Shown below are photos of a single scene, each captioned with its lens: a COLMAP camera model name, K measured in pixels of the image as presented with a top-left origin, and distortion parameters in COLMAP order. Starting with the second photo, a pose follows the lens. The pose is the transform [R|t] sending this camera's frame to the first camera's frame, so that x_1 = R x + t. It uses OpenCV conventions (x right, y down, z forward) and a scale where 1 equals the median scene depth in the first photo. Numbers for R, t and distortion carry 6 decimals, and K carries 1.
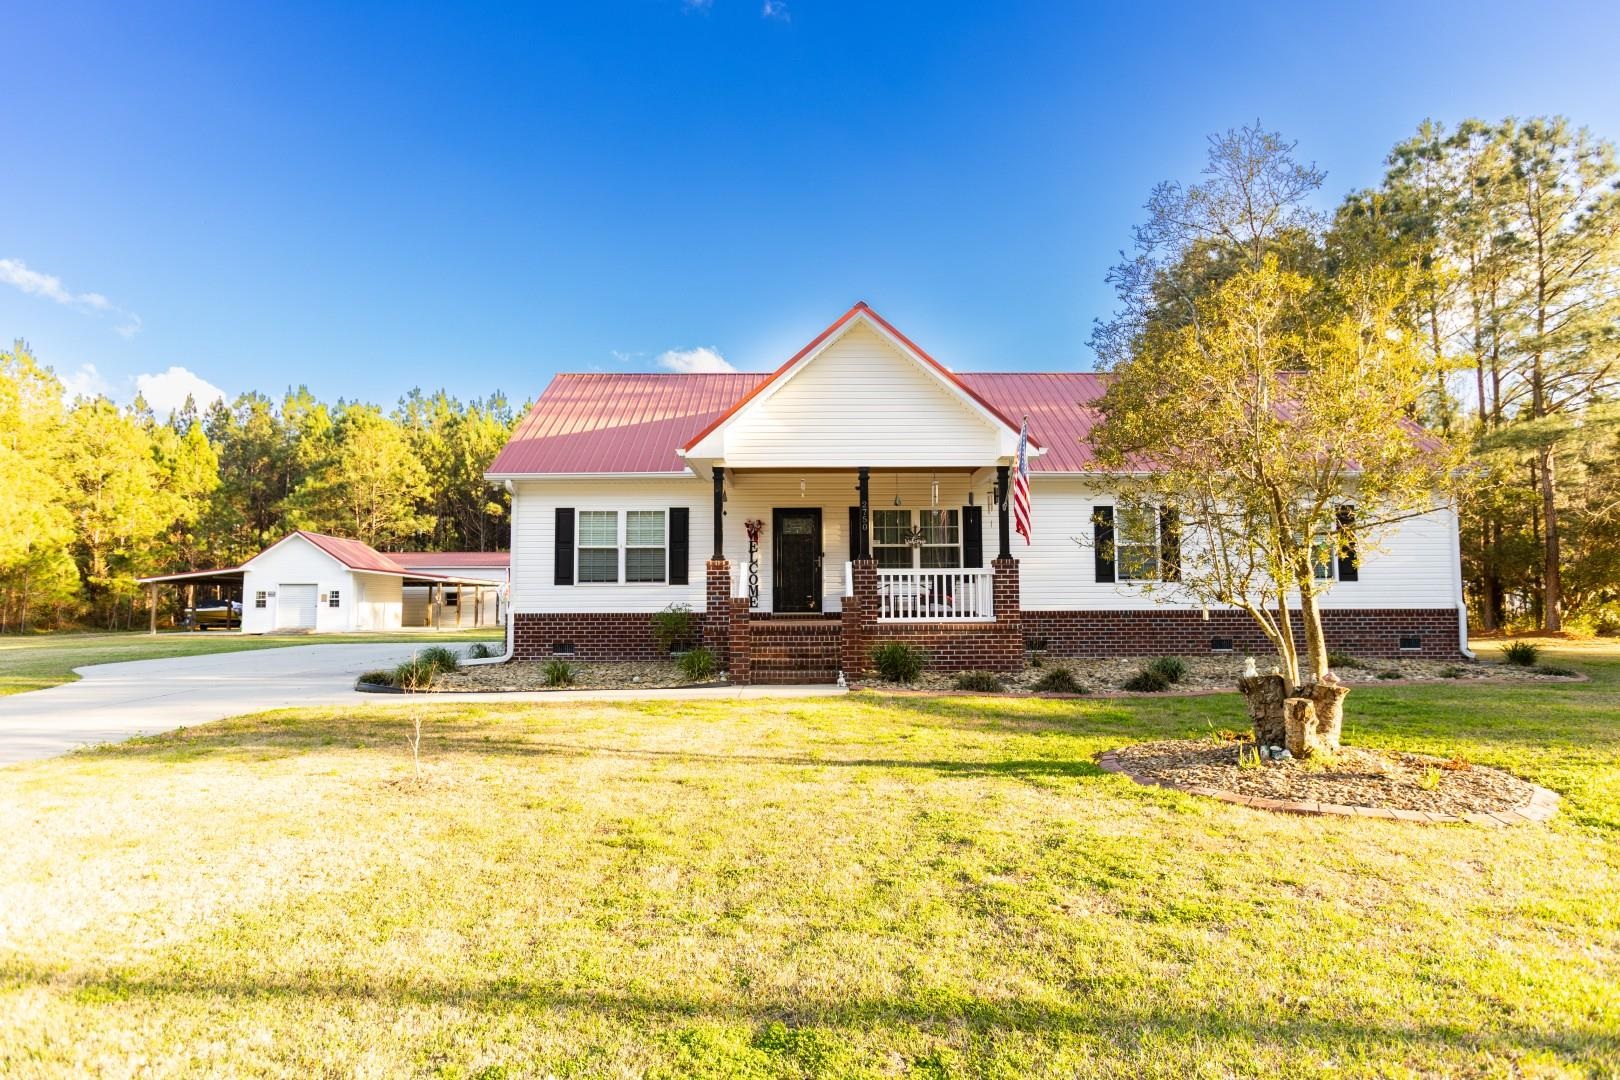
lens RADIAL K [[924.0, 0, 822.8], [0, 924.0, 539.4], [0, 0, 1]] dist [0.005535, 0.000140]
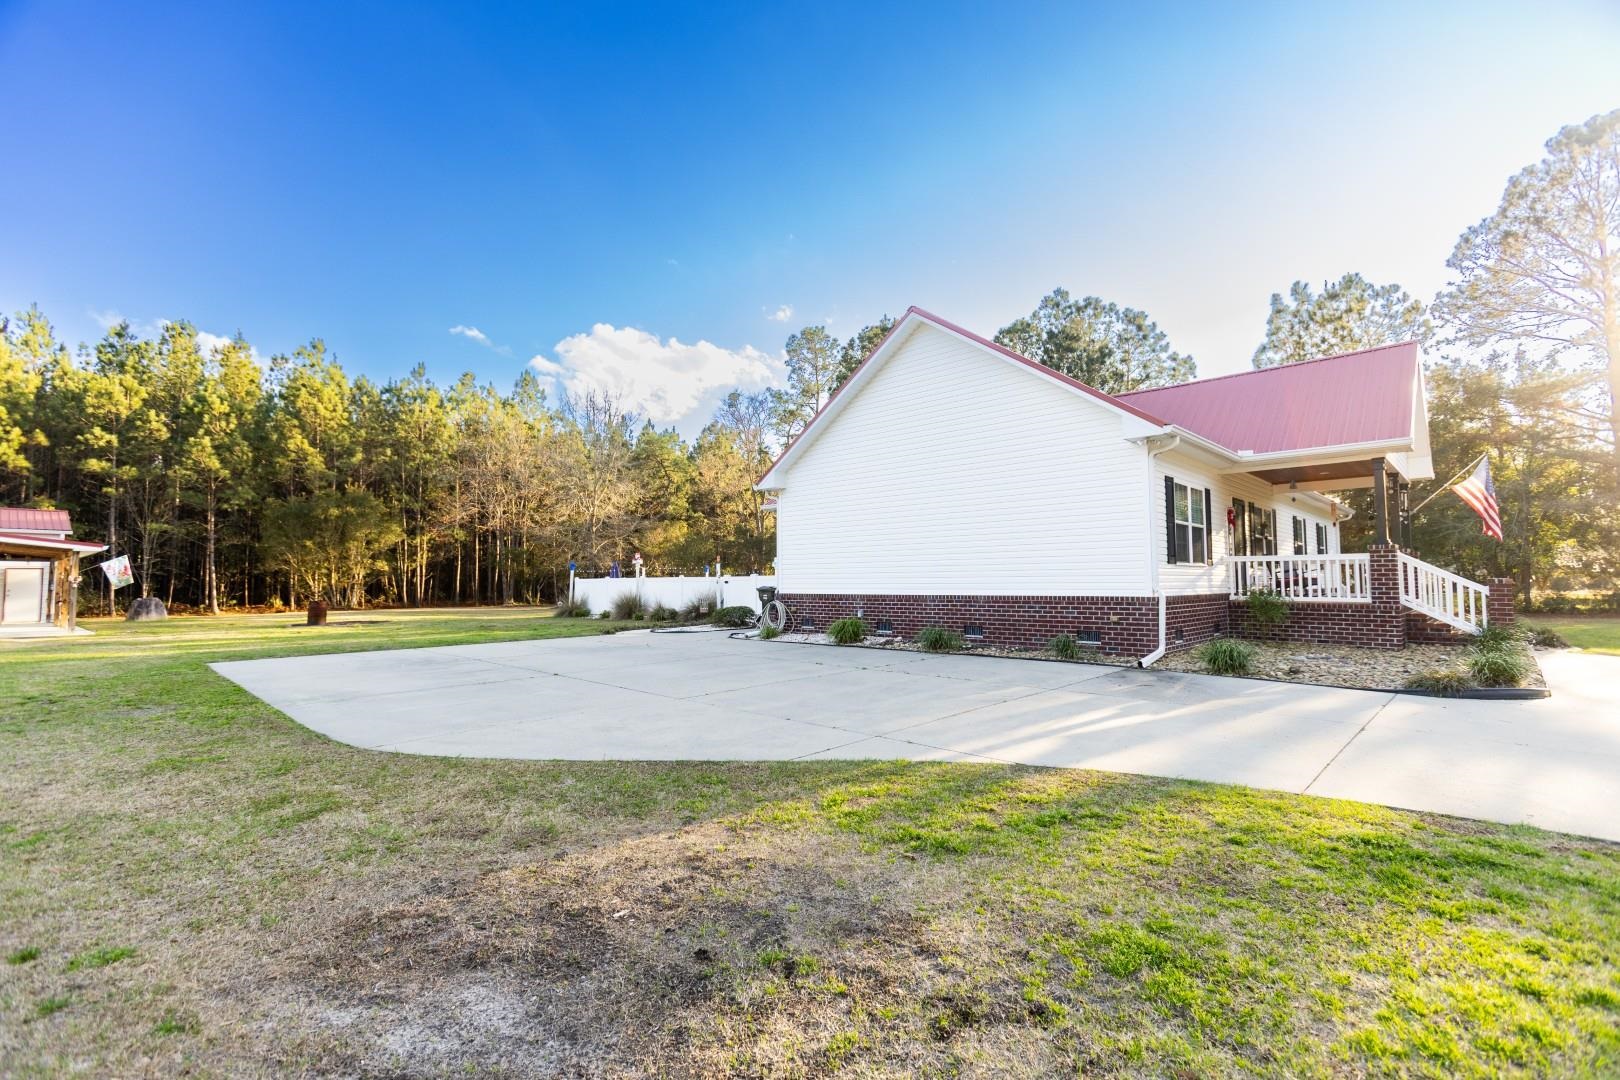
lens RADIAL K [[715.3, 0, 817.9], [0, 715.3, 543.3], [0, 0, 1]] dist [-0.002222, 0.001786]
pose [[0.695647, 0.045190, 0.716961, -0.504722], [-0.047463, 0.998730, -0.016899, 0.030831], [-0.716815, -0.022273, 0.696908, 0.413664]]
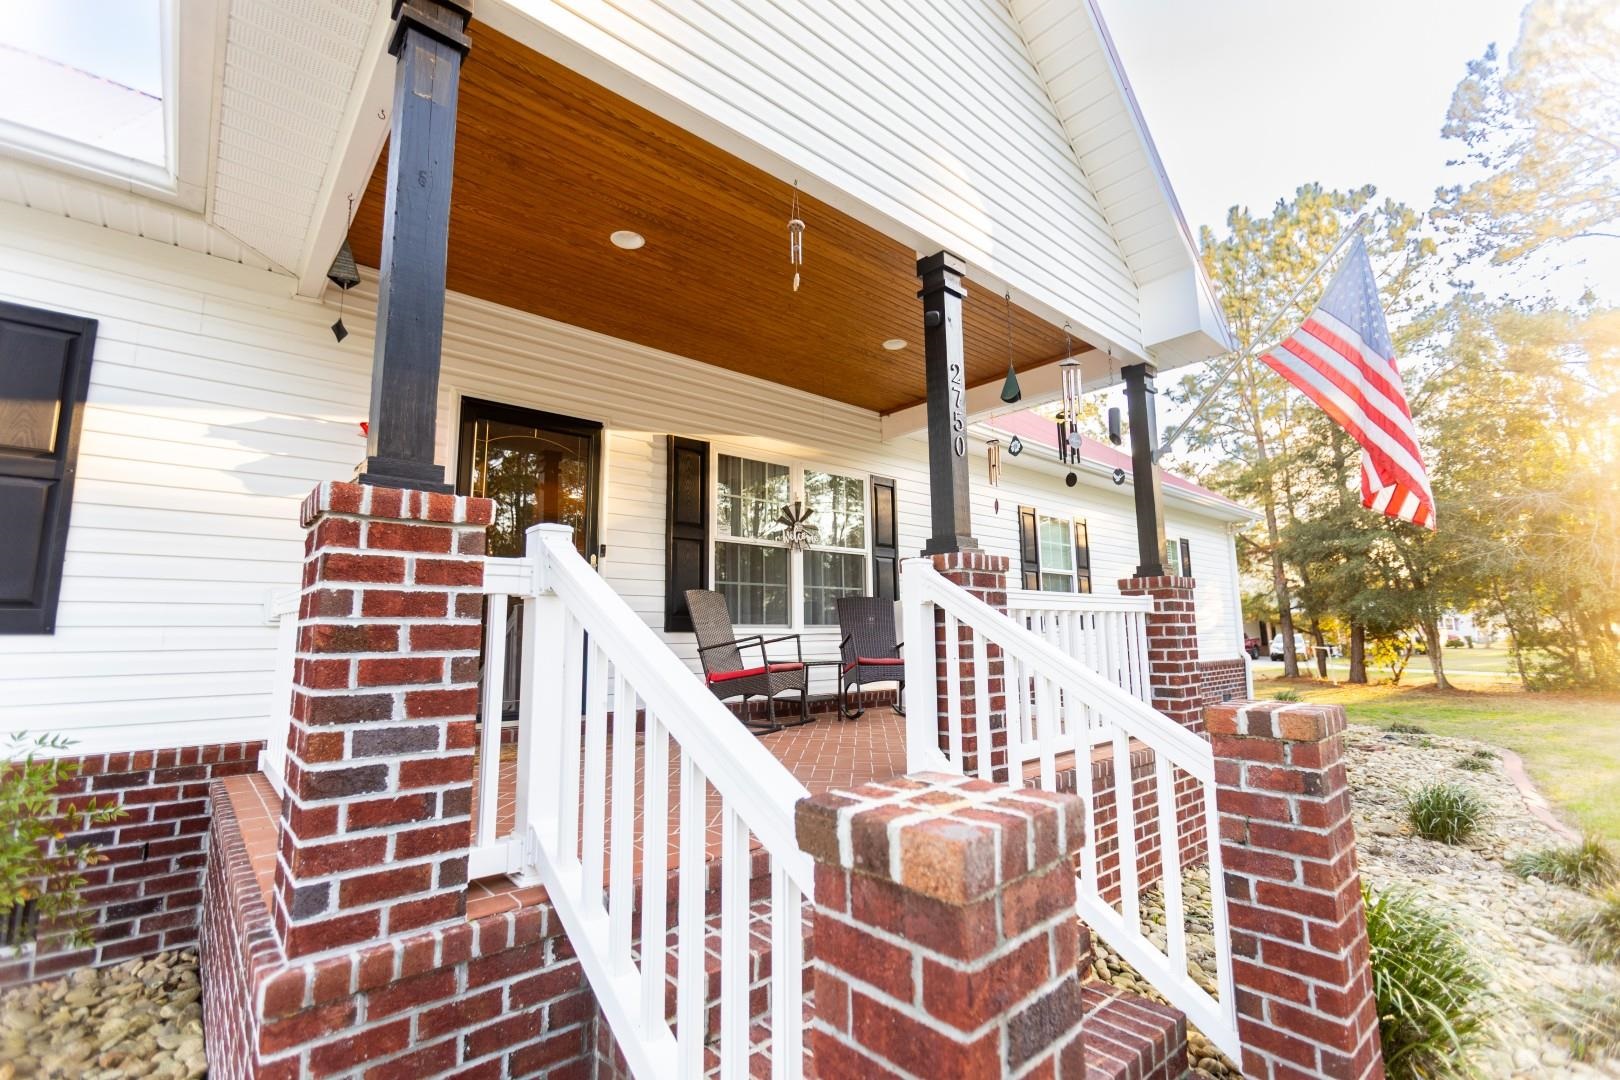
lens RADIAL K [[715.3, 0, 813.0], [0, 715.3, 537.4], [0, 0, 1]] dist [-0.002222, 0.001786]
pose [[0.752558, 0.087453, 0.652693, -0.065298], [-0.038709, 0.995304, -0.088727, 0.017917], [-0.657388, 0.041507, 0.752409, 0.396106]]
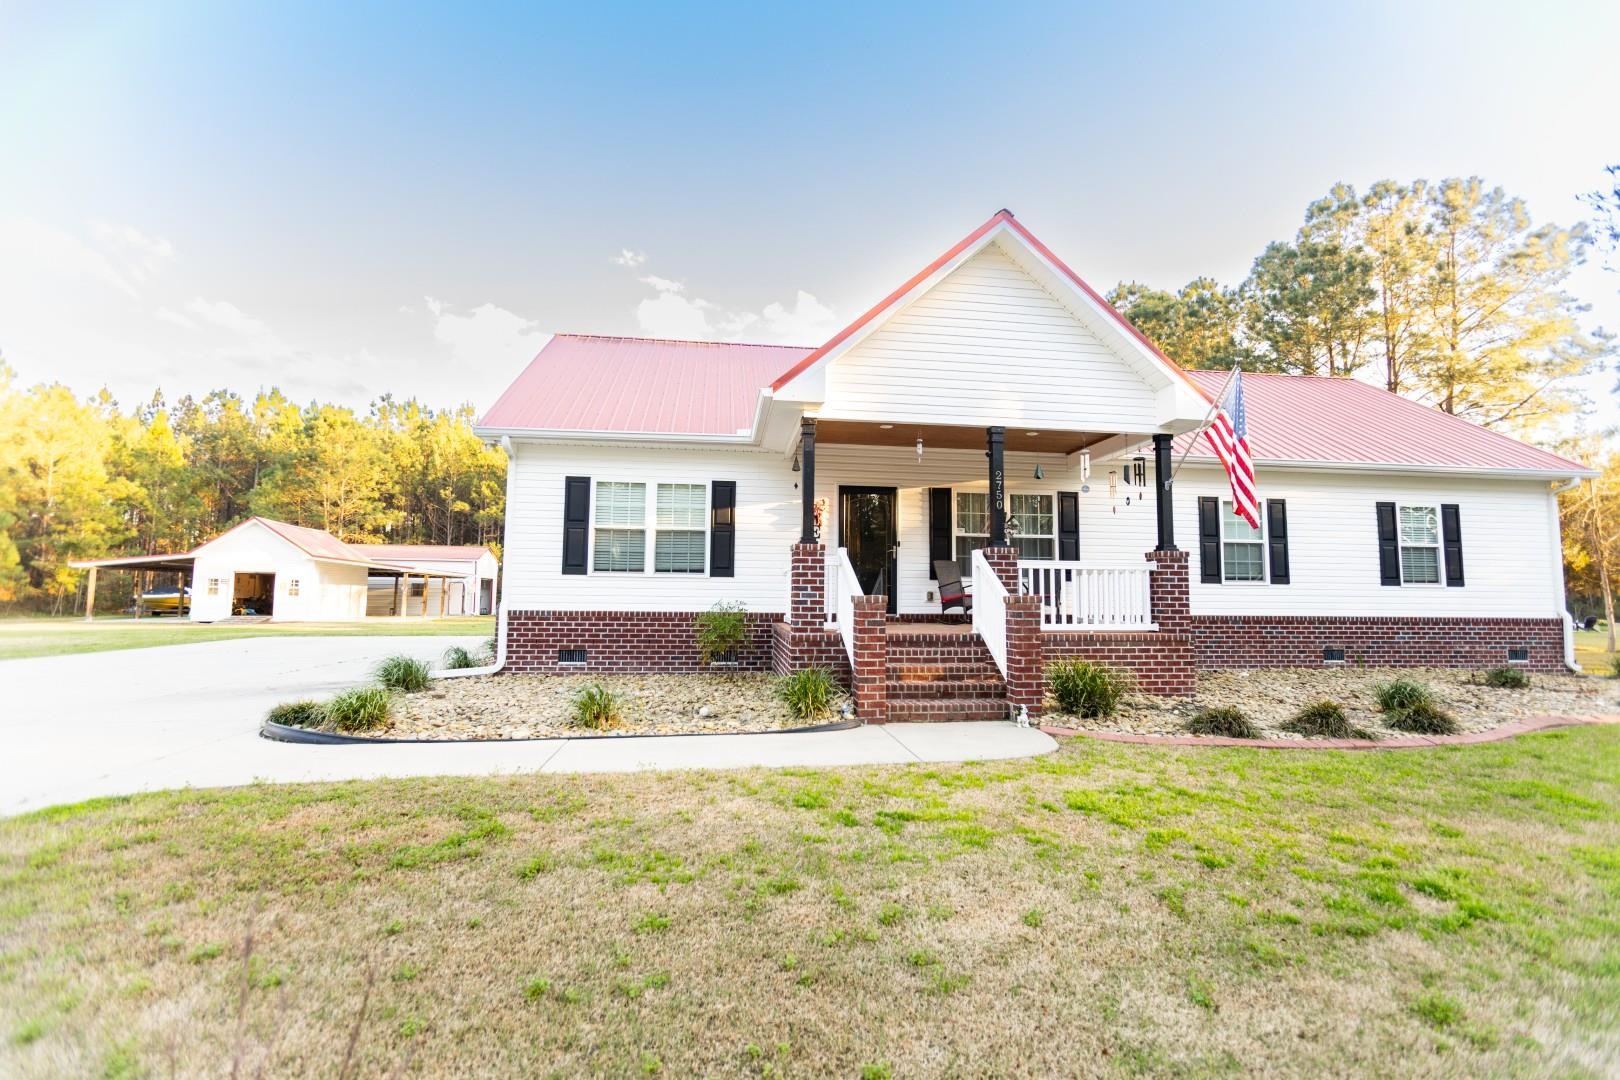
lens RADIAL K [[715.3, 0, 811.3], [0, 715.3, 540.6], [0, 0, 1]] dist [-0.002222, 0.001786]
pose [[0.992230, 0.025241, 0.121833, -0.083775], [-0.023816, 0.999630, -0.013140, 0.012921], [-0.122120, 0.010137, 0.992464, 0.201446]]
